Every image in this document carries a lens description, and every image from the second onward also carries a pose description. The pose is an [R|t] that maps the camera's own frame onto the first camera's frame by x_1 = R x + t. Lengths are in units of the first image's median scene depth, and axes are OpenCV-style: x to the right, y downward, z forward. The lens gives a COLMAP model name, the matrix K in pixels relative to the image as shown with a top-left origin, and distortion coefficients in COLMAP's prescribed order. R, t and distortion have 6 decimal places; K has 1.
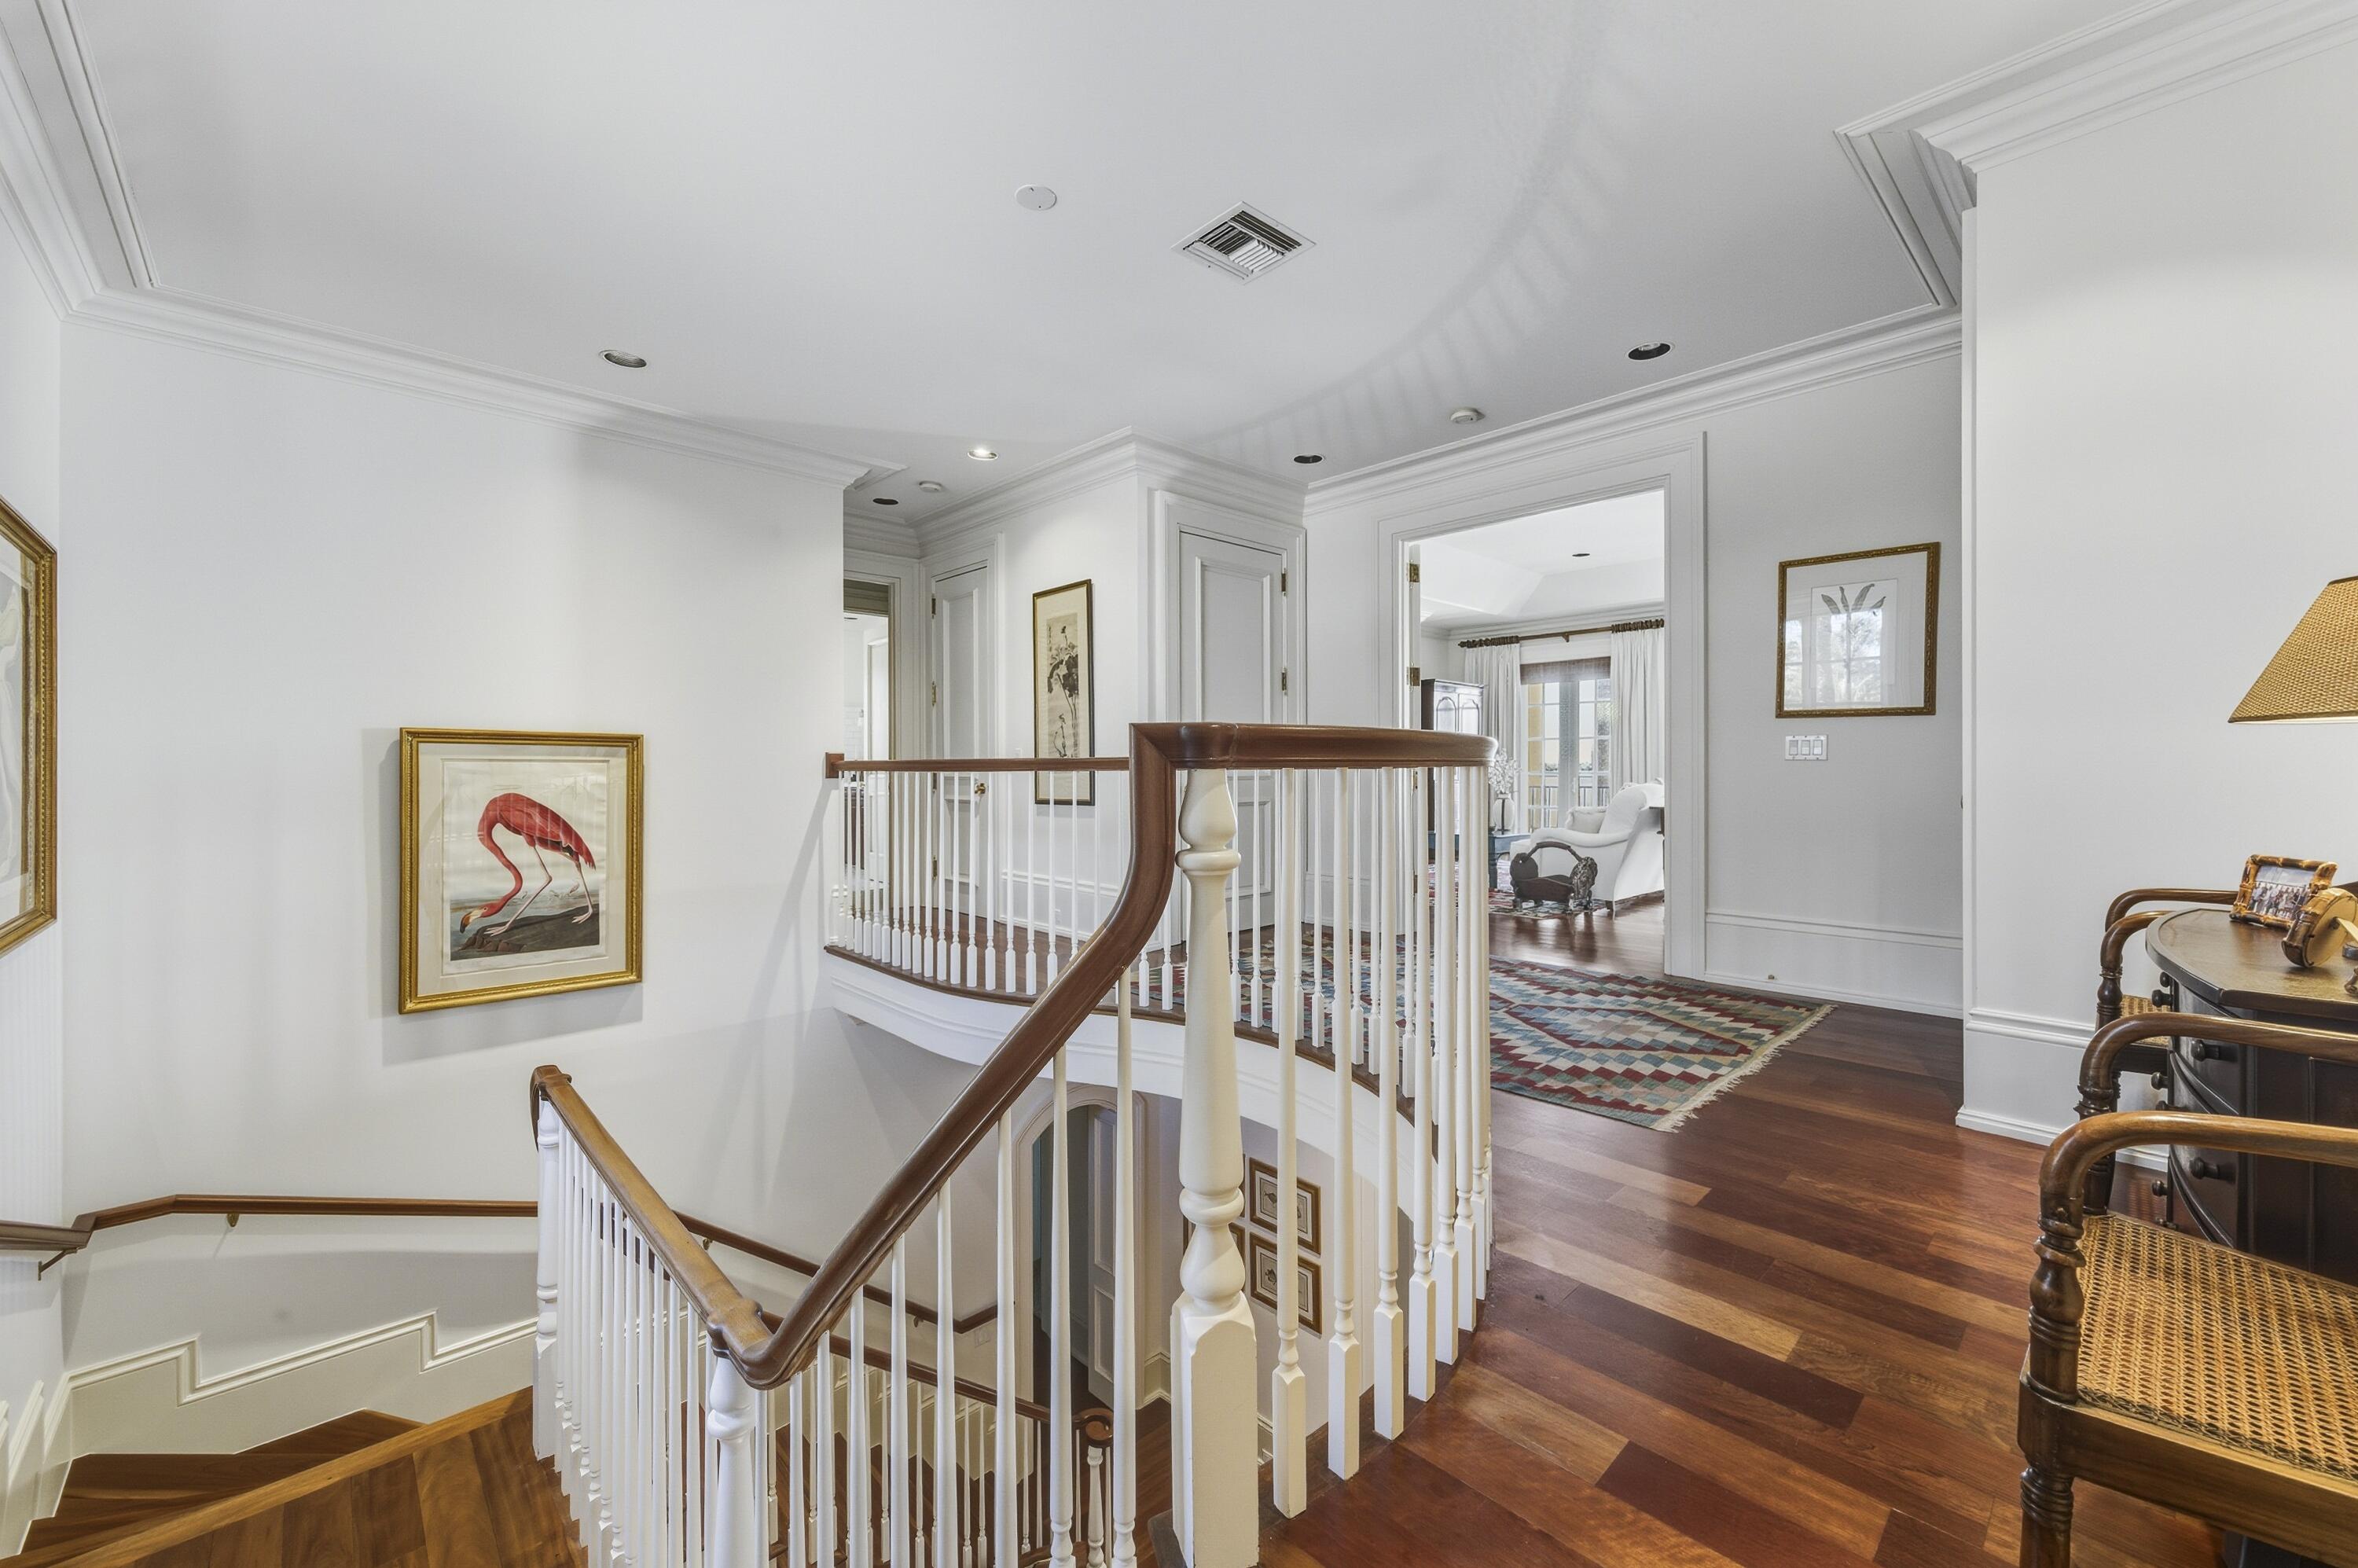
lens RADIAL K [[941.3, 0, 1179.7], [0, 941.3, 788.4], [0, 0, 1]] dist [0.002586, -0.000508]
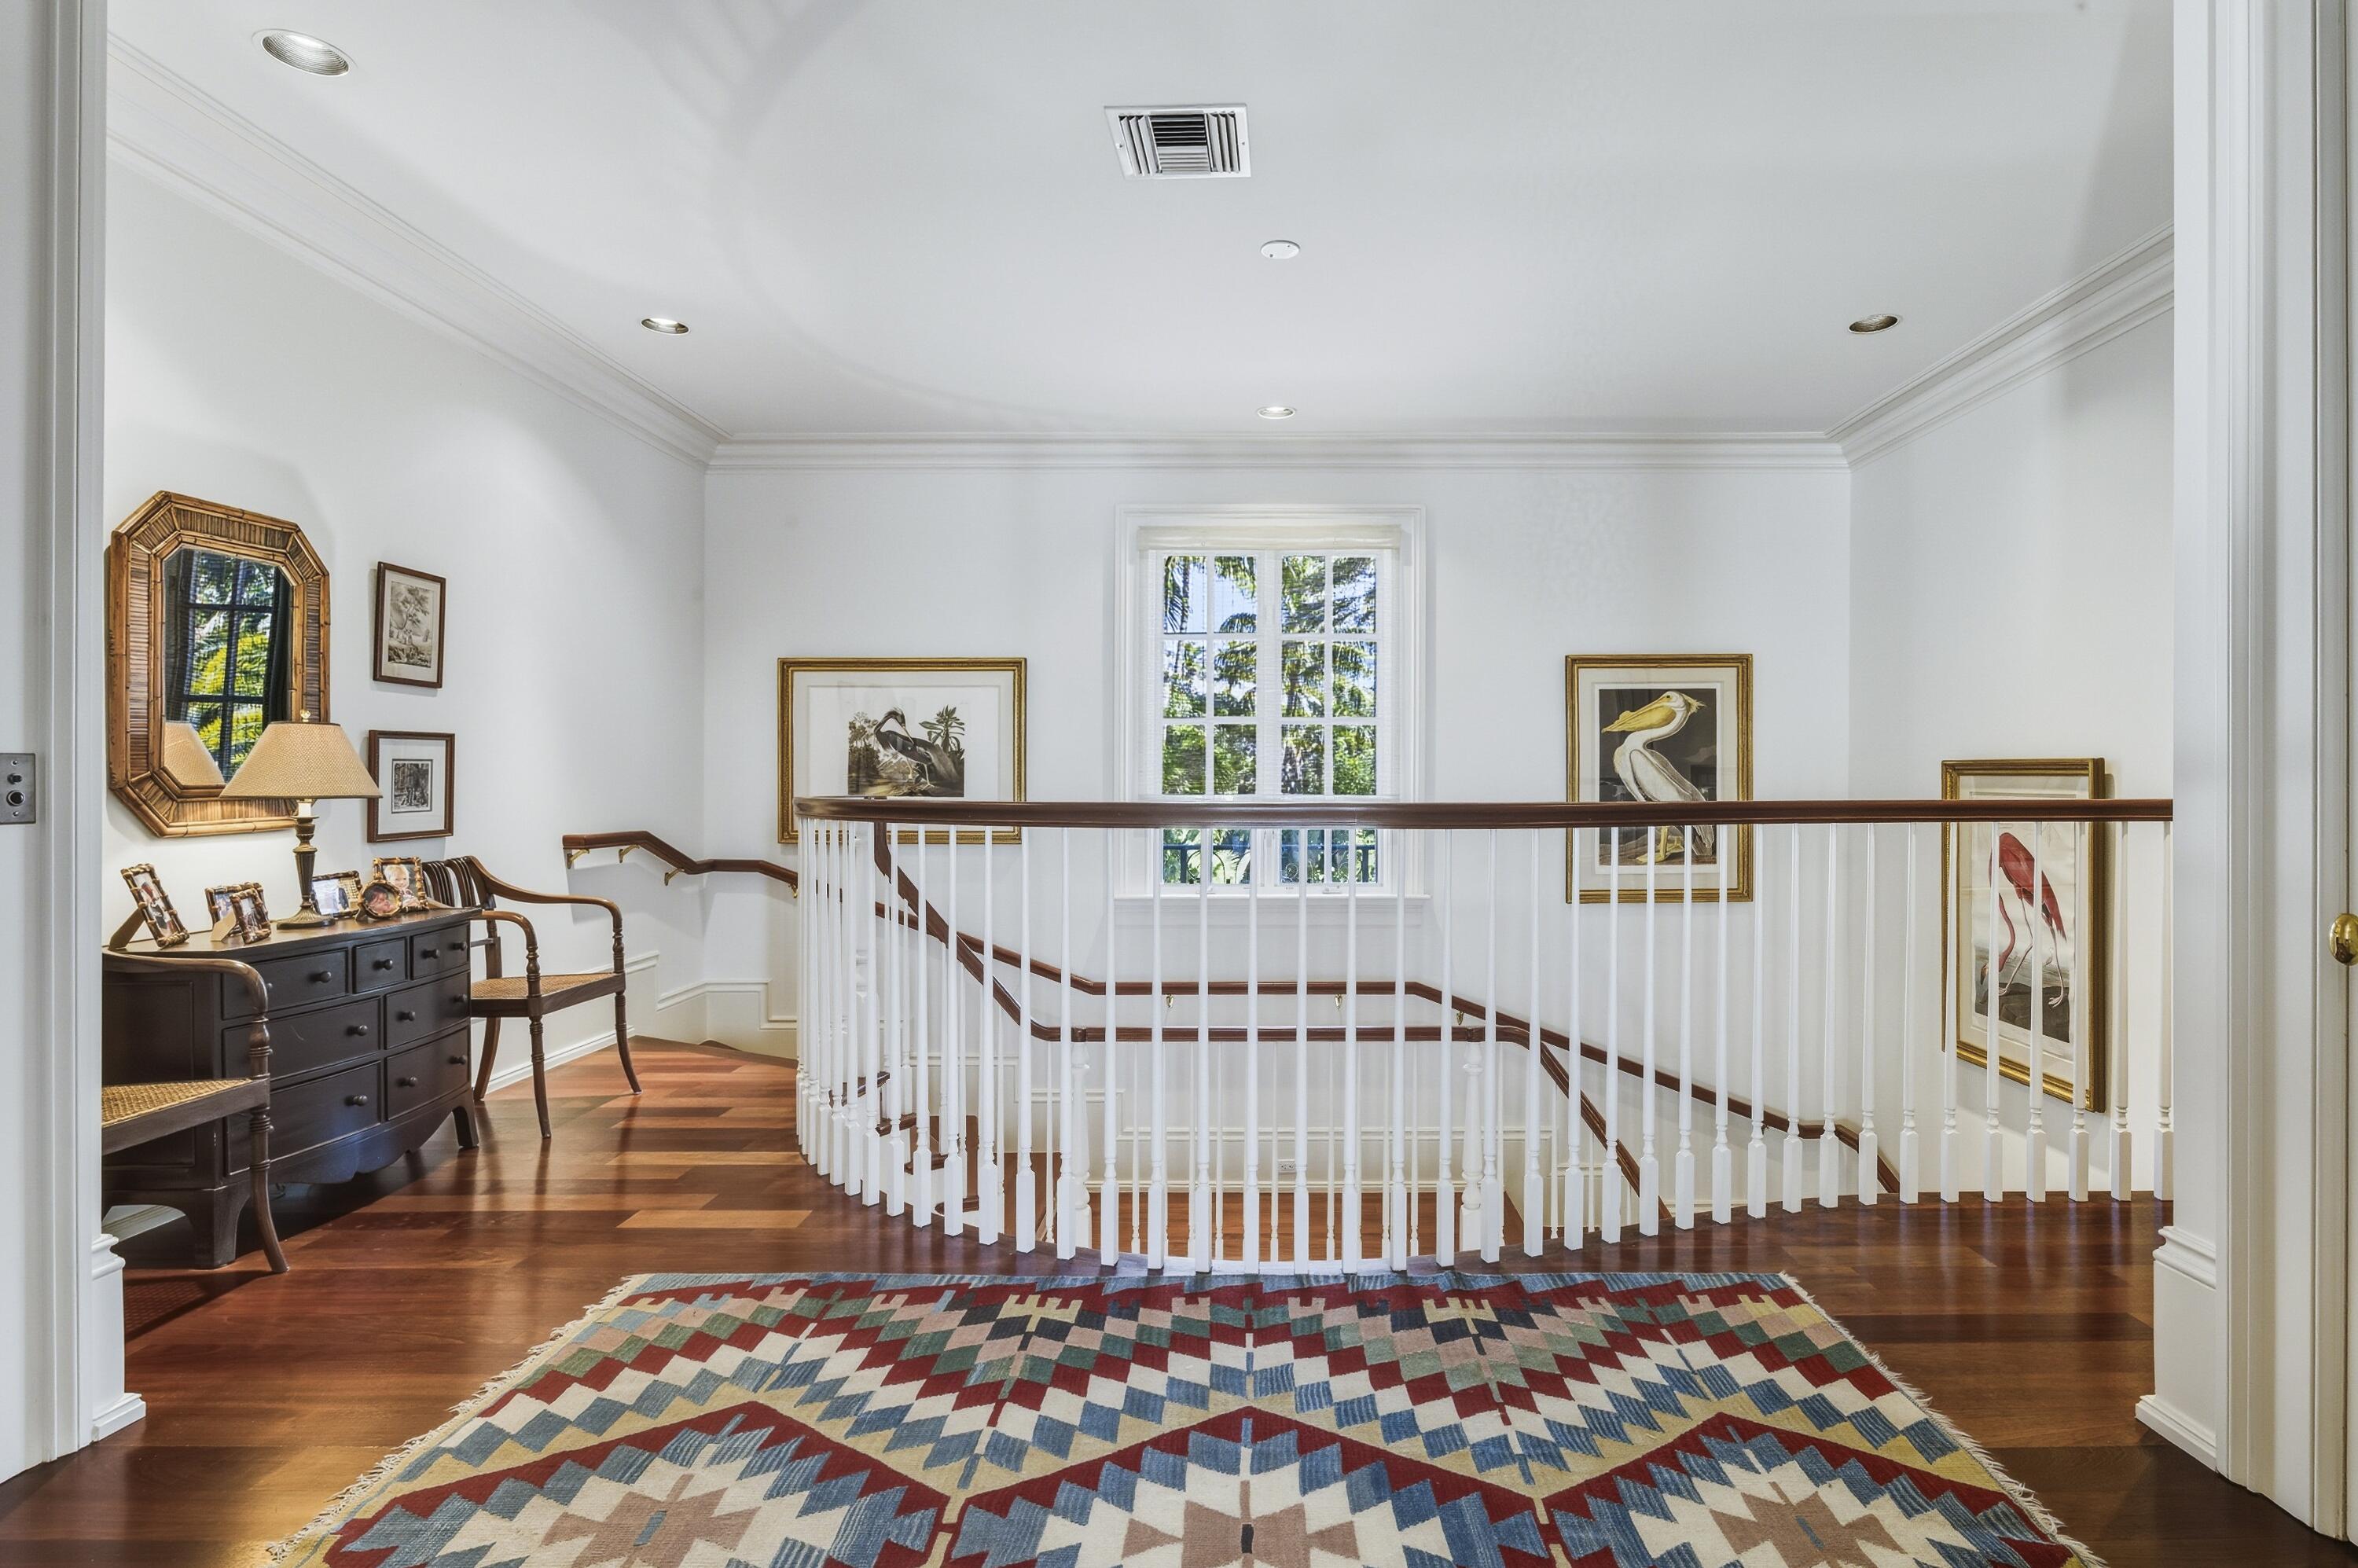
lens RADIAL K [[1034.0, 0, 1182.7], [0, 1034.0, 781.0], [0, 0, 1]] dist [-0.001858, -0.000120]
pose [[-0.688308, -0.000746, -0.725418, 0.602888], [-0.007697, 0.999951, 0.006274, -0.052715], [0.725377, 0.009902, -0.688280, 1.403611]]
